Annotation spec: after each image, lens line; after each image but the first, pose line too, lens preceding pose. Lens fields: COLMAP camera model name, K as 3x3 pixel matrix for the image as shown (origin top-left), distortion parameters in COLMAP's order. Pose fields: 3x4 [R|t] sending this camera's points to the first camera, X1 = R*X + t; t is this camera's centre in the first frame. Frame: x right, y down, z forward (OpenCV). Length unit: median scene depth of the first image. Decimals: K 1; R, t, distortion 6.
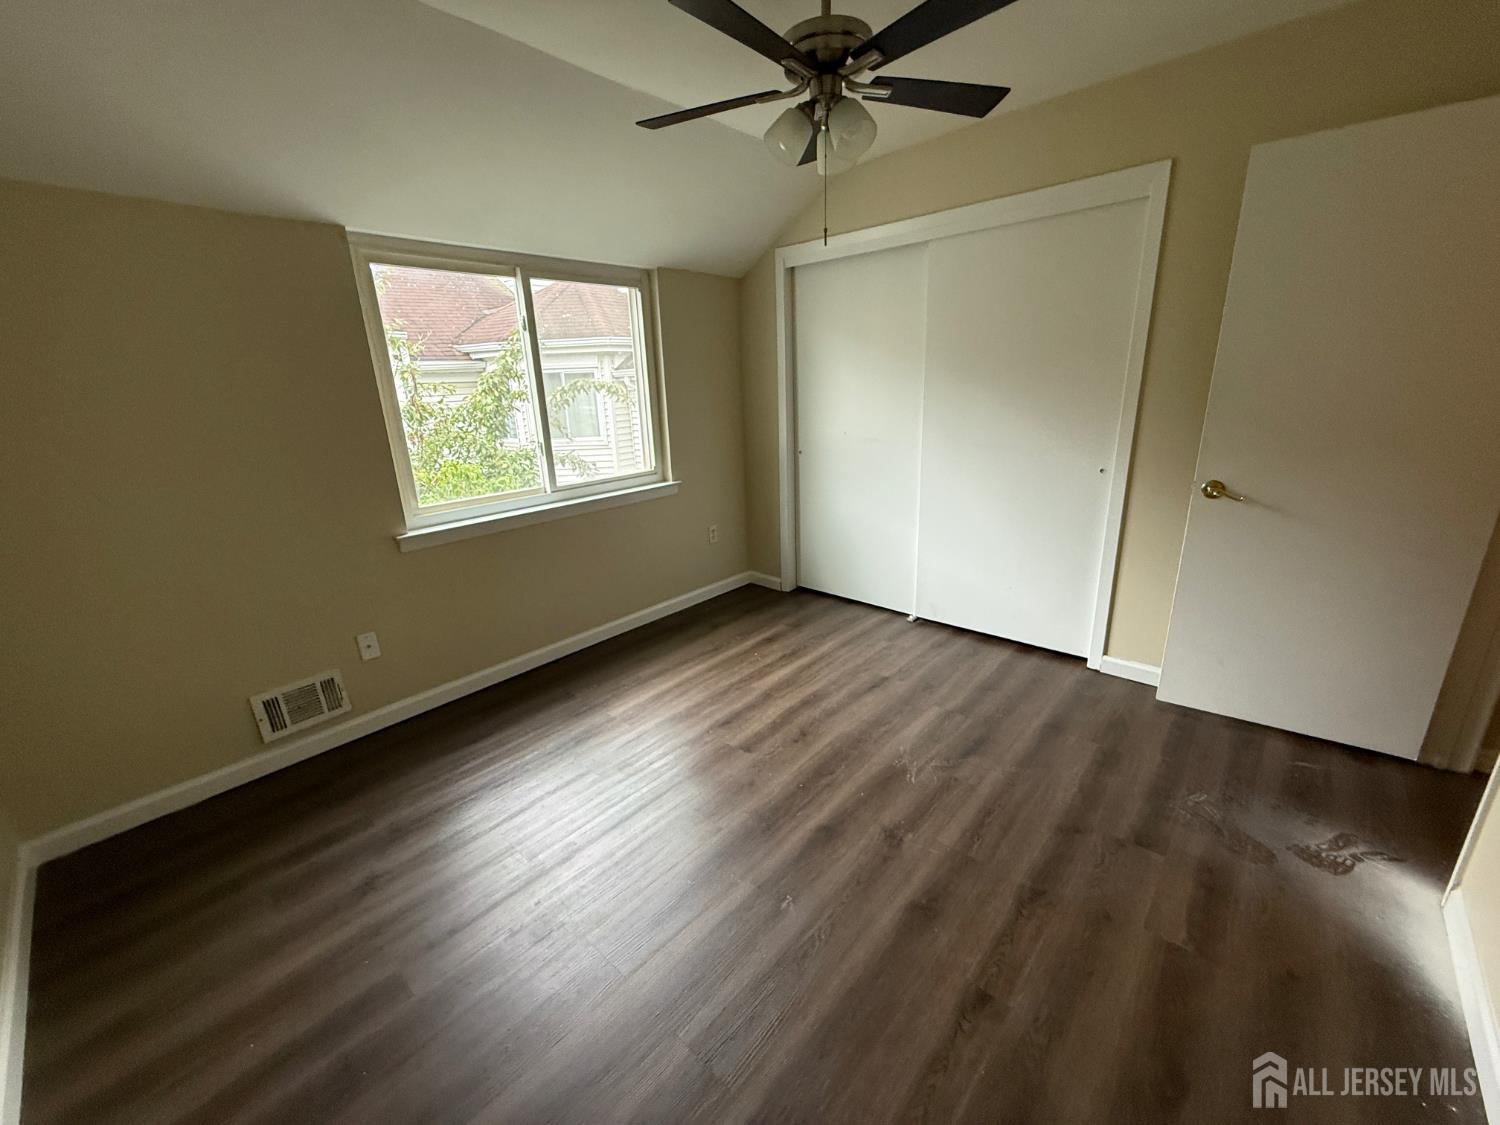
lens RADIAL K [[599.6, 0, 746.1], [0, 599.6, 571.4], [0, 0, 1]] dist [0.001305, -0.002589]
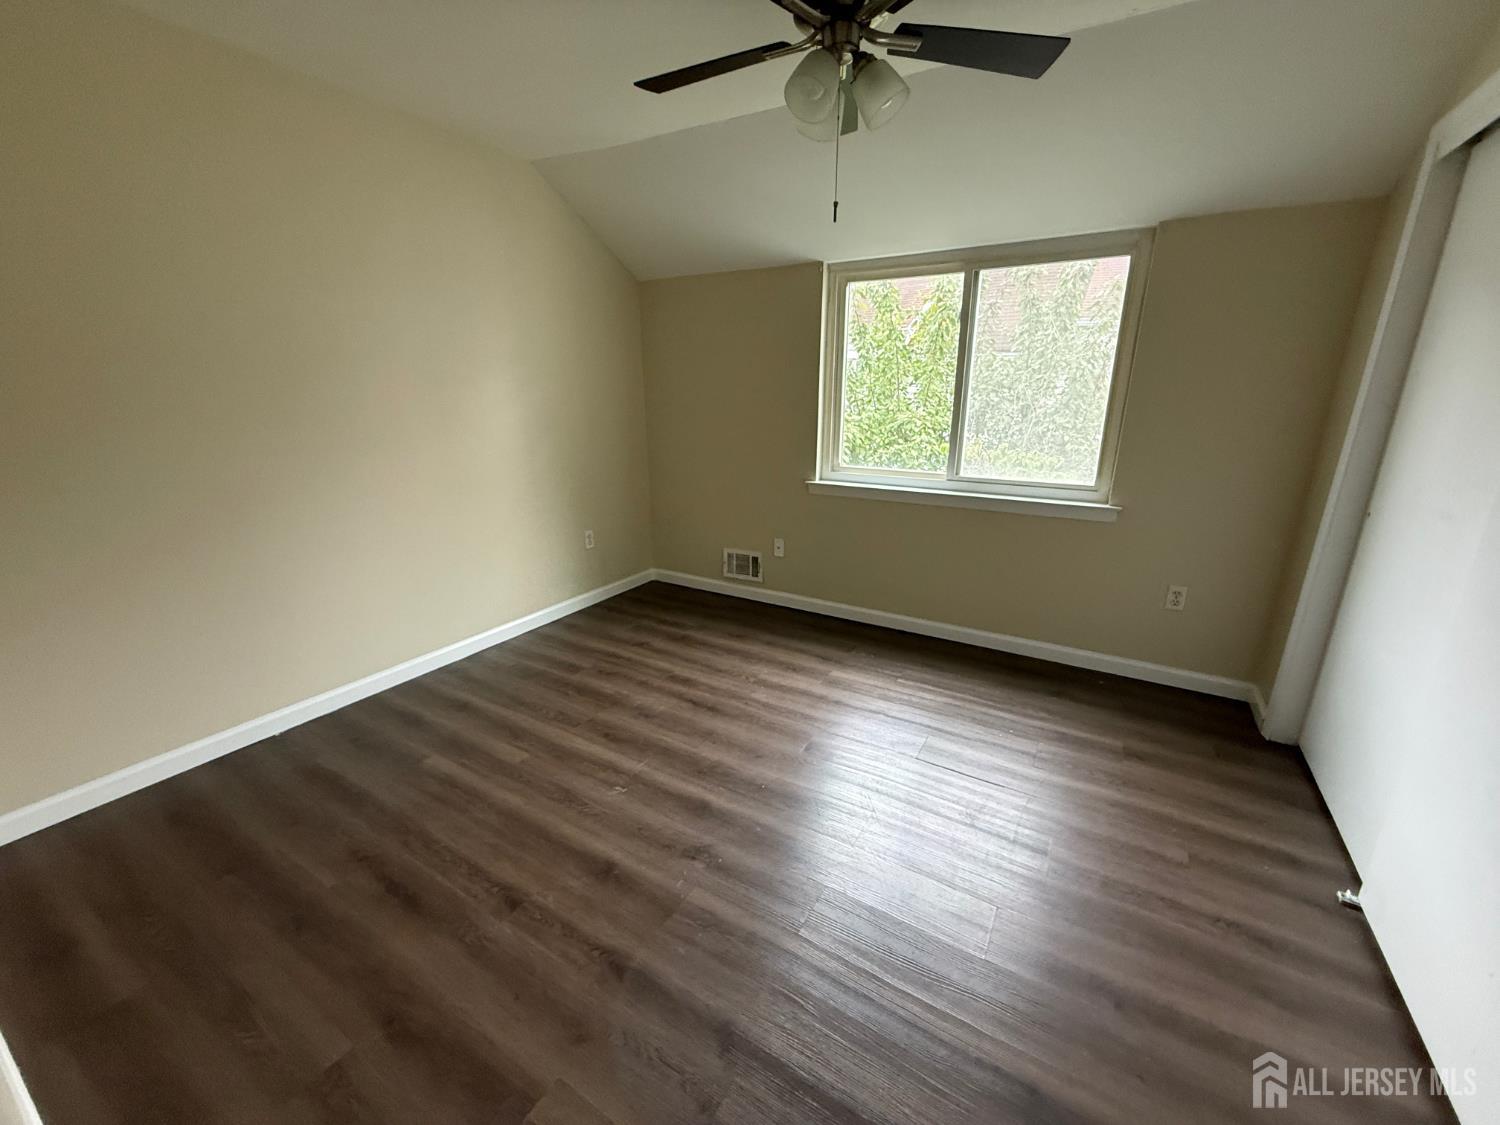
lens RADIAL K [[599.6, 0, 742.2], [0, 599.6, 569.7], [0, 0, 1]] dist [0.001305, -0.002589]
pose [[0.182974, 0.327431, -0.926989, 0.808320], [-0.303389, 0.915693, 0.263556, -0.203590], [0.935134, 0.233015, 0.266887, 0.564349]]
